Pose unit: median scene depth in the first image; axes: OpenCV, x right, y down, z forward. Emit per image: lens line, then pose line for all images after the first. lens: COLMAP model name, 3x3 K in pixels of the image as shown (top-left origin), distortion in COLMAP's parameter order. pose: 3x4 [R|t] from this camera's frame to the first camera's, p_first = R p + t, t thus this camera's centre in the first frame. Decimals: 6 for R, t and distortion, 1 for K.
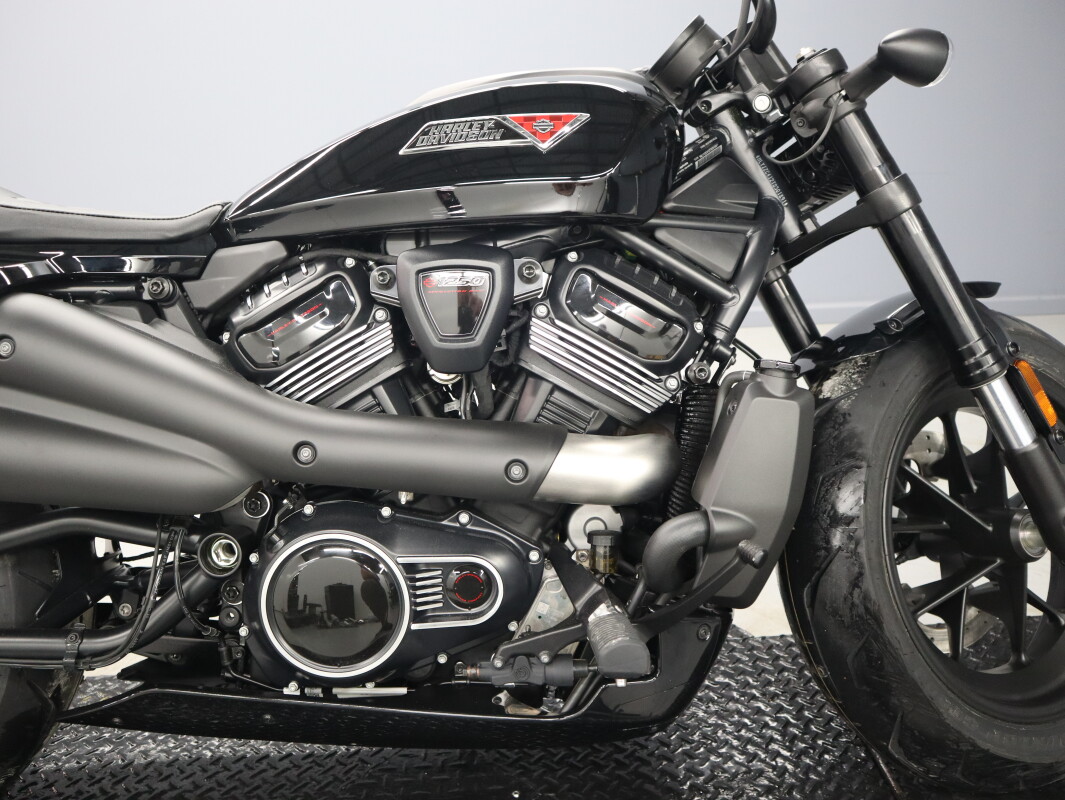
lens RADIAL K [[825.4, 0, 530.8], [0, 825.4, 402.9], [0, 0, 1]] dist [-0.105349, 0.059988]
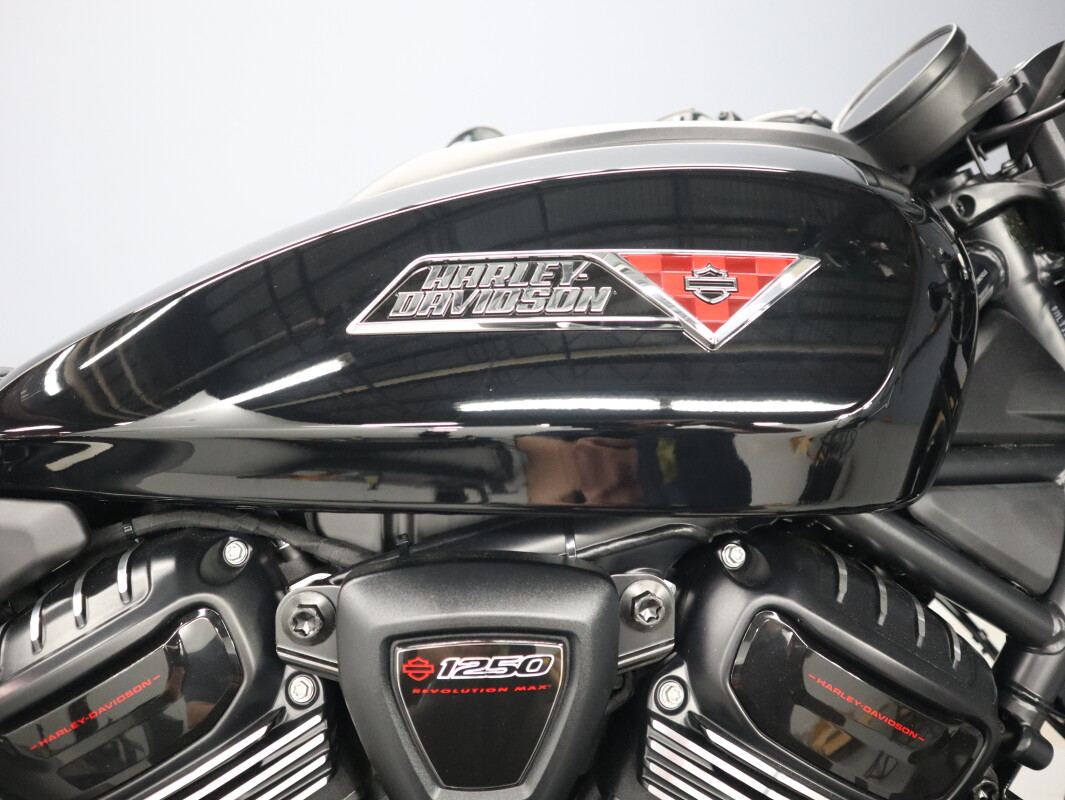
lens RADIAL K [[825.4, 0, 533.9], [0, 825.4, 404.0], [0, 0, 1]] dist [-0.105349, 0.059988]
pose [[0.998630, 0.027700, 0.044395, -0.082848], [-0.027924, 0.999600, 0.004441, -0.264150], [-0.044254, -0.005675, 0.999004, 0.567744]]
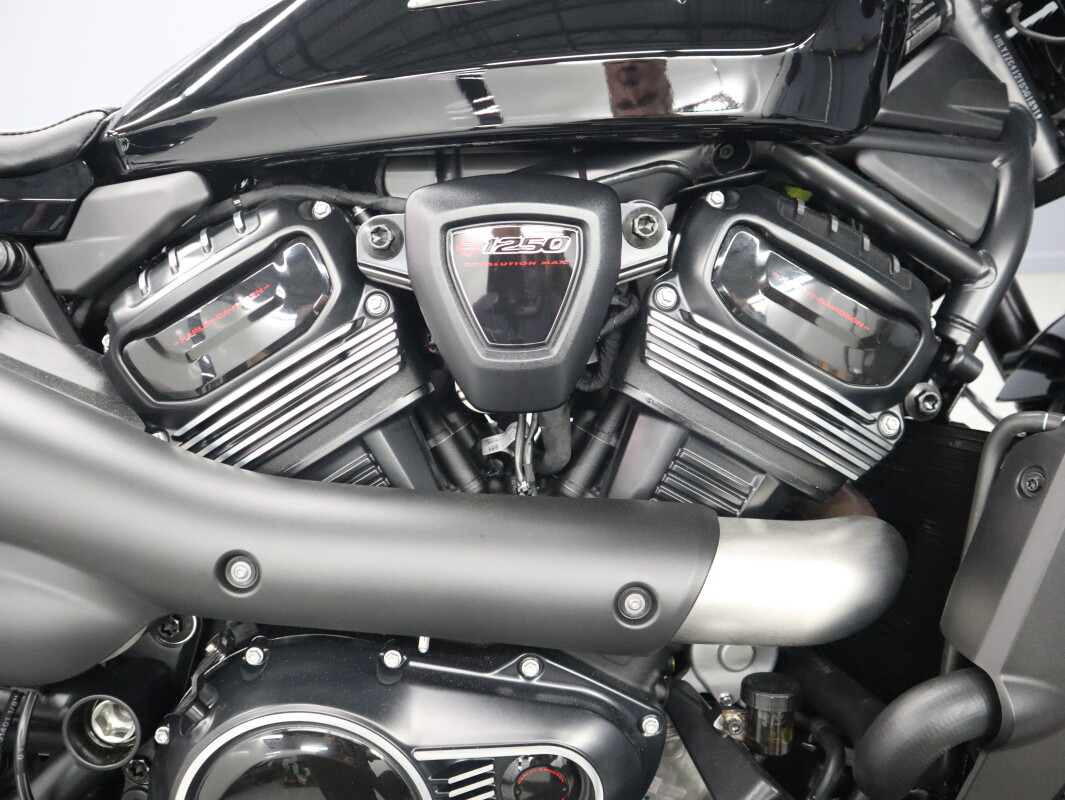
lens RADIAL K [[825.4, 0, 534.7], [0, 825.4, 403.9], [0, 0, 1]] dist [-0.105349, 0.059988]
pose [[0.999991, -0.002340, 0.003620, -0.077448], [0.002116, 0.998148, 0.060791, -0.072945], [-0.003756, -0.060783, 0.998144, 0.437829]]
